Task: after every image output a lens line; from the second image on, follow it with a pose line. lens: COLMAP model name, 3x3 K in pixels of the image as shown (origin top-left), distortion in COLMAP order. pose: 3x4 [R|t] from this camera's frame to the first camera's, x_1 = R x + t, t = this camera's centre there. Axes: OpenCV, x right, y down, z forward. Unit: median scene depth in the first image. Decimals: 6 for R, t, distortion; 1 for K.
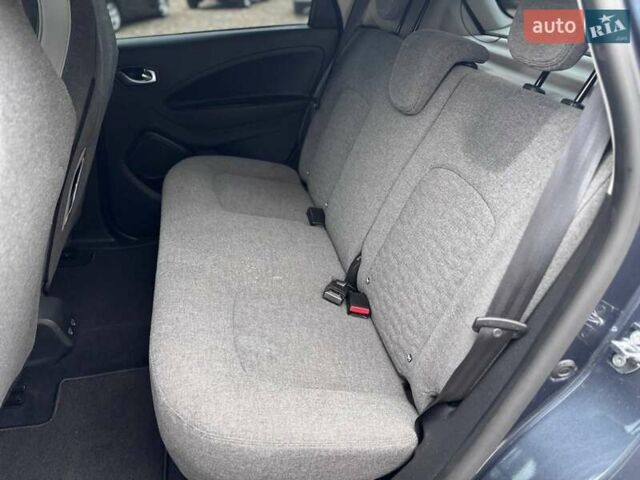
lens RADIAL K [[480.4, 0, 316.2], [0, 480.4, 242.4], [0, 0, 1]] dist [0.050374, -0.051046]
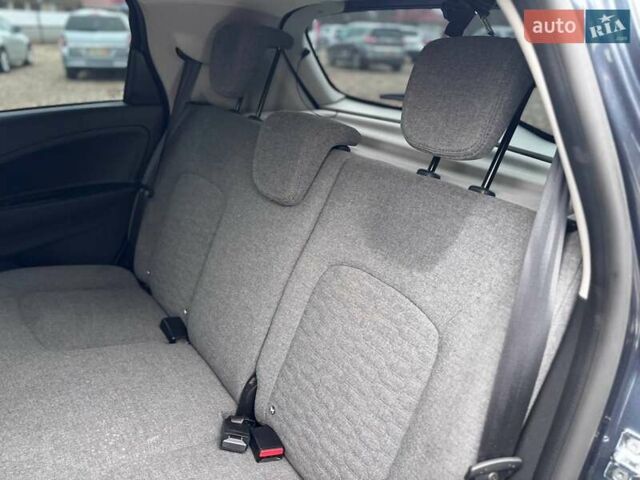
lens RADIAL K [[480.4, 0, 316.2], [0, 480.4, 242.4], [0, 0, 1]] dist [0.050374, -0.051046]
pose [[0.911575, -0.135015, 0.388331, -0.107115], [0.177297, 0.981294, -0.075013, -0.127722], [-0.370940, 0.137230, 0.918462, 0.198973]]
